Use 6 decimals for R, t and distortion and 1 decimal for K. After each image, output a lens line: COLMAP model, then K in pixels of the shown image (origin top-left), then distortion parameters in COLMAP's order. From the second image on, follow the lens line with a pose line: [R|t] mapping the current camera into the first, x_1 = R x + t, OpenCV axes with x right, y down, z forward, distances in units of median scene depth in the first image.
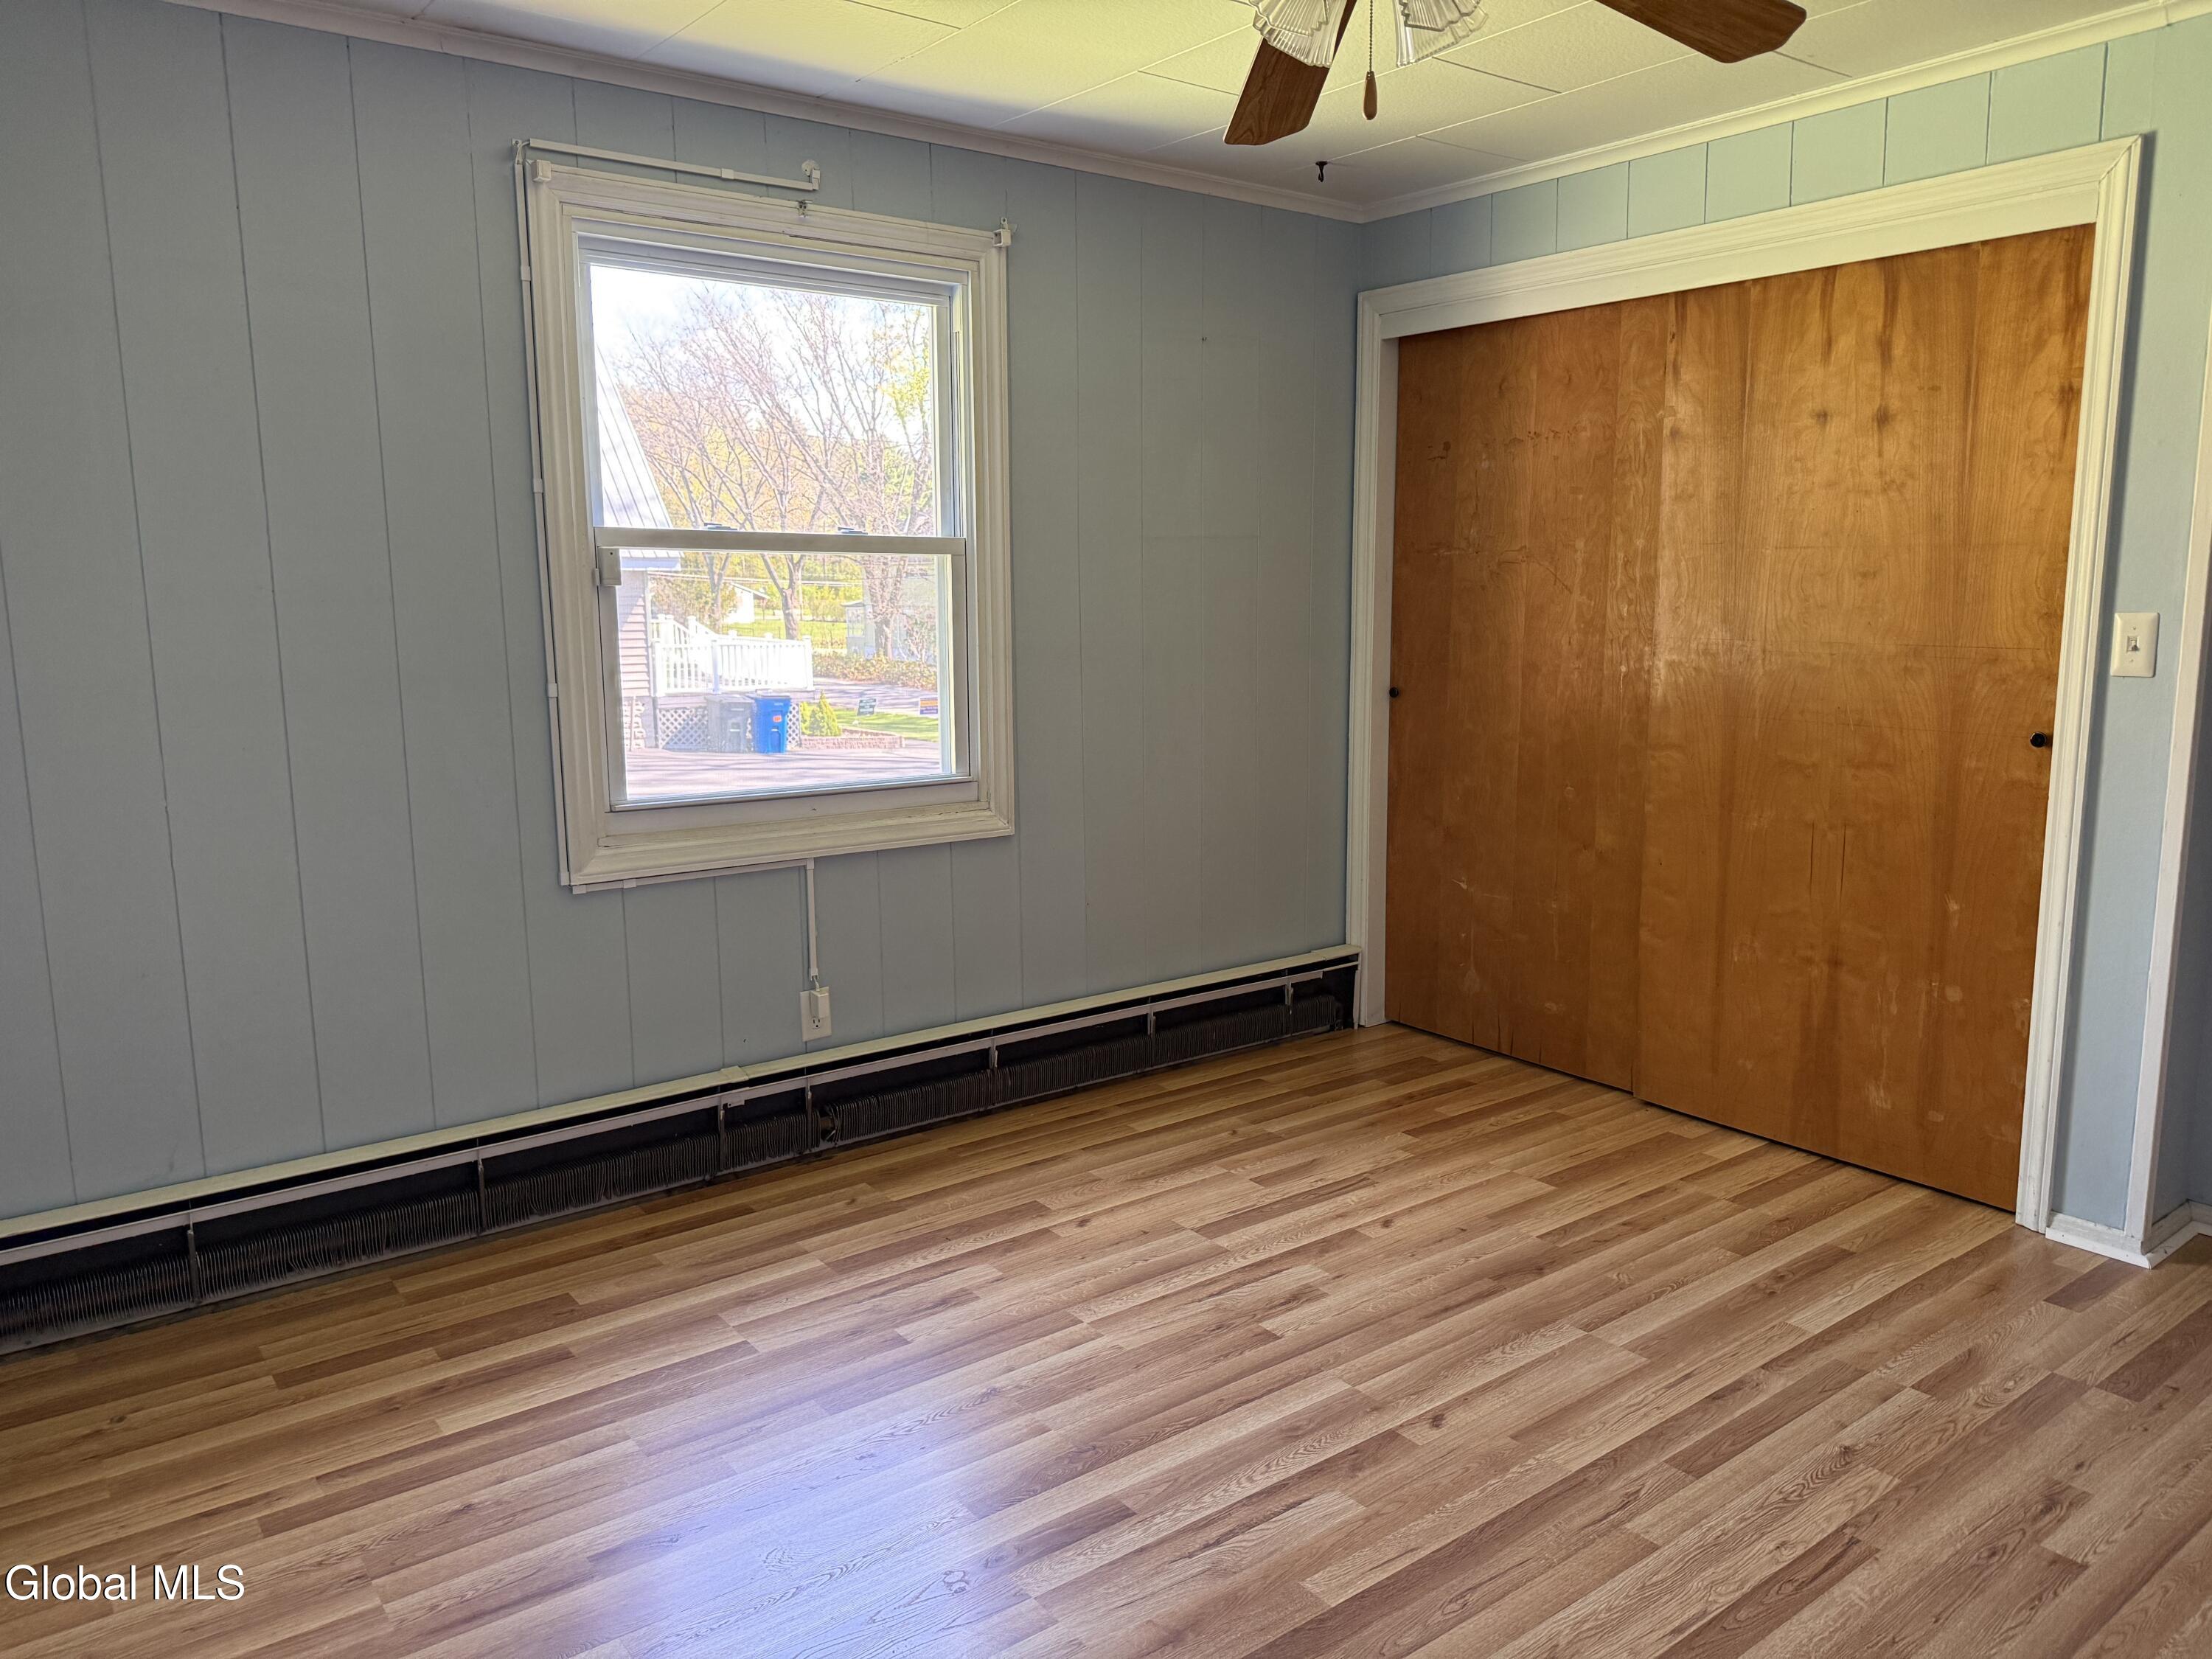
lens RADIAL K [[1570.4, 0, 1106.0], [0, 1570.4, 829.5], [0, 0, 1]] dist [0.171423, -0.240235]
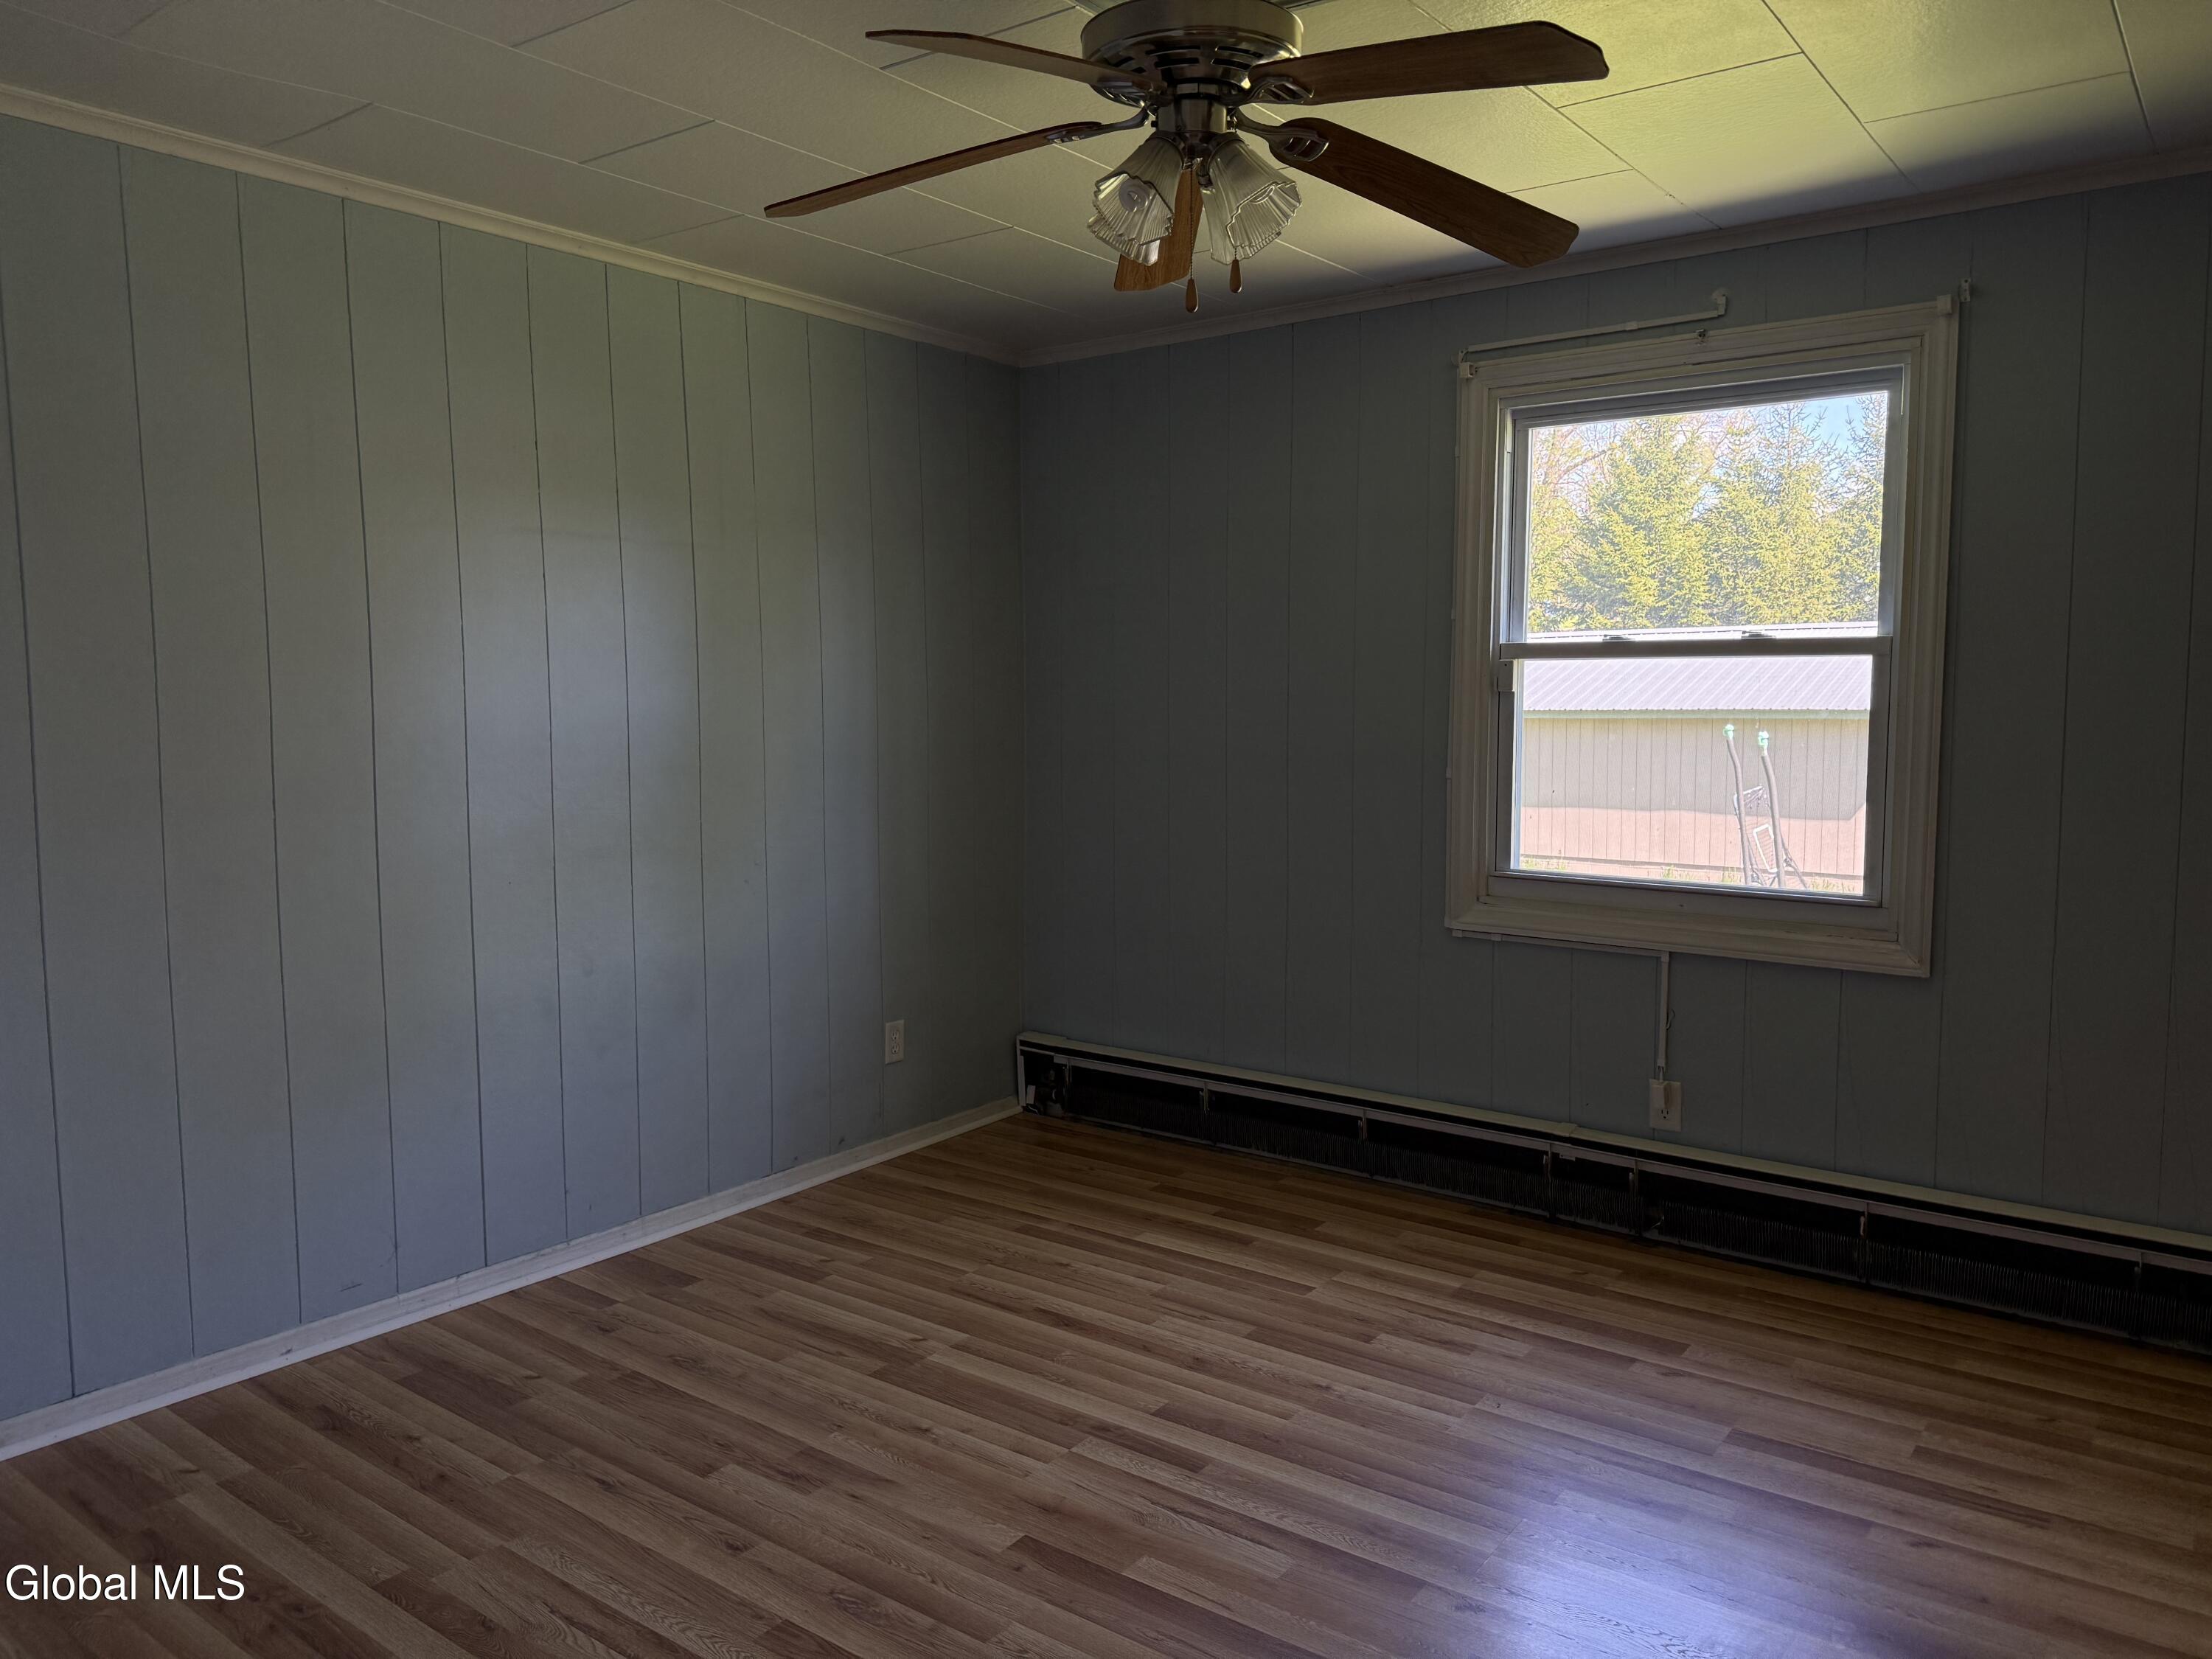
lens RADIAL K [[1558.2, 0, 1111.4], [0, 1558.2, 849.0], [0, 0, 1]] dist [-0.004998, -0.007067]
pose [[0.272088, 0.104537, -0.956577, 0.738208], [-0.152713, 0.986174, 0.064334, -0.062952], [0.950077, 0.128577, 0.284290, 0.394139]]
